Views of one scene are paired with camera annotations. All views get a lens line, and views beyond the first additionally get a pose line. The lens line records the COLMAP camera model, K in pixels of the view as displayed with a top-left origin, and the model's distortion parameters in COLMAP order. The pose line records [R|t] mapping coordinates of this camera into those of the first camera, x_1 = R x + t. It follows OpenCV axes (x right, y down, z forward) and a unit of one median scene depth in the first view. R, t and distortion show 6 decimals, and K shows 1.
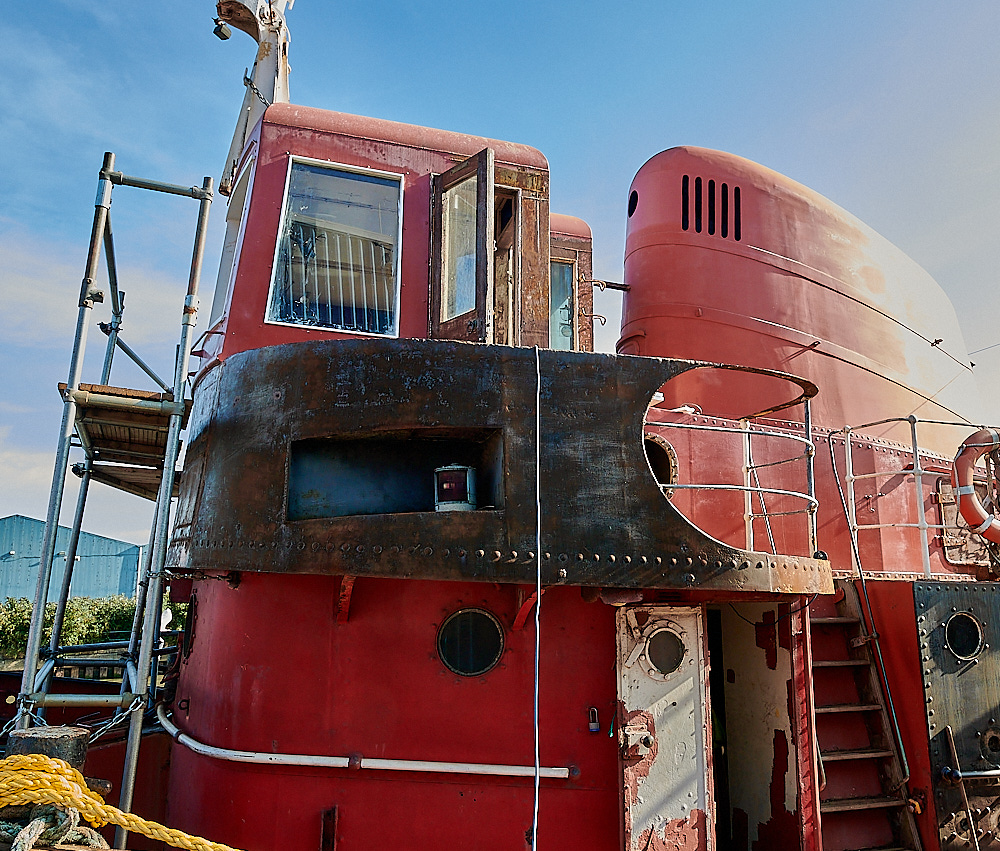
lens RADIAL K [[965.1, 0, 503.7], [0, 965.1, 452.4], [0, 0, 1]] dist [-0.000001, 0.000000]
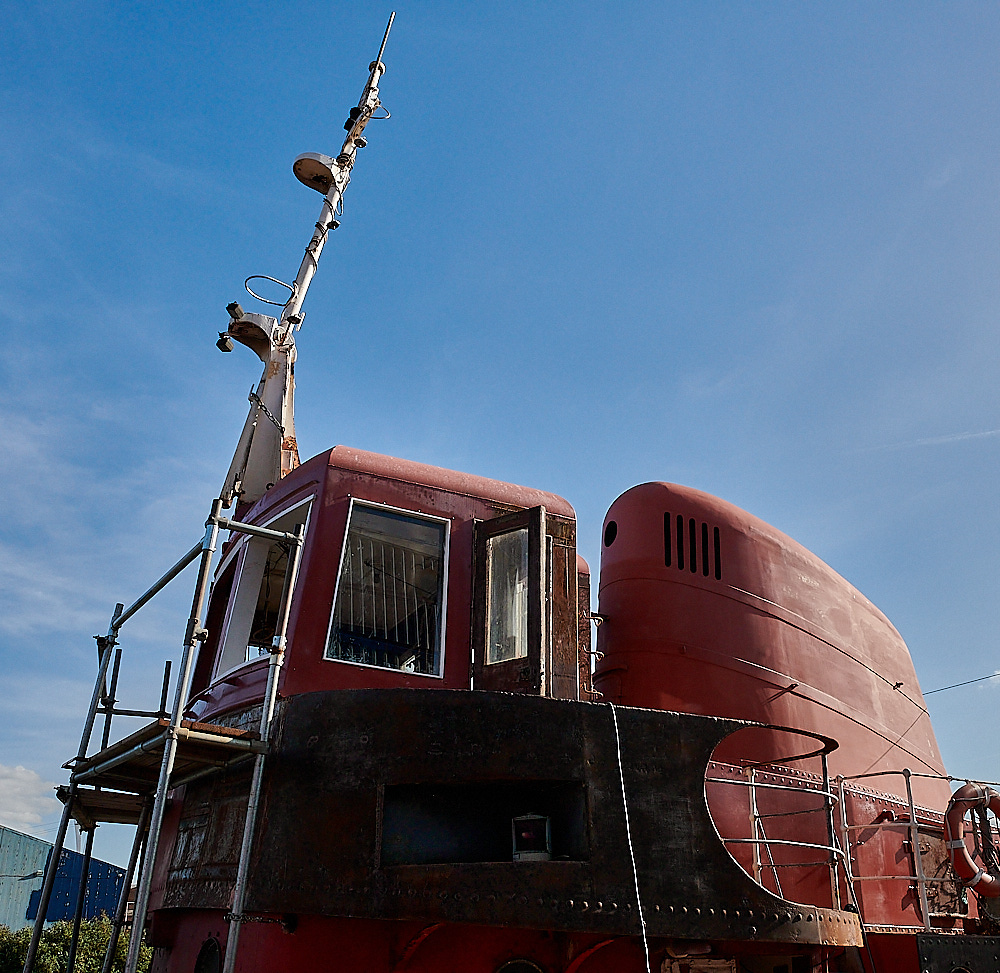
lens RADIAL K [[1161.1, 0, 498.5], [0, 1161.1, 491.9], [0, 0, 1]] dist [-0.047634, 0.000000]
pose [[0.988198, 0.069871, 0.136317, -0.224066], [-0.036976, 0.972401, -0.230369, -0.029009], [-0.148651, 0.222609, 0.963508, -0.225019]]
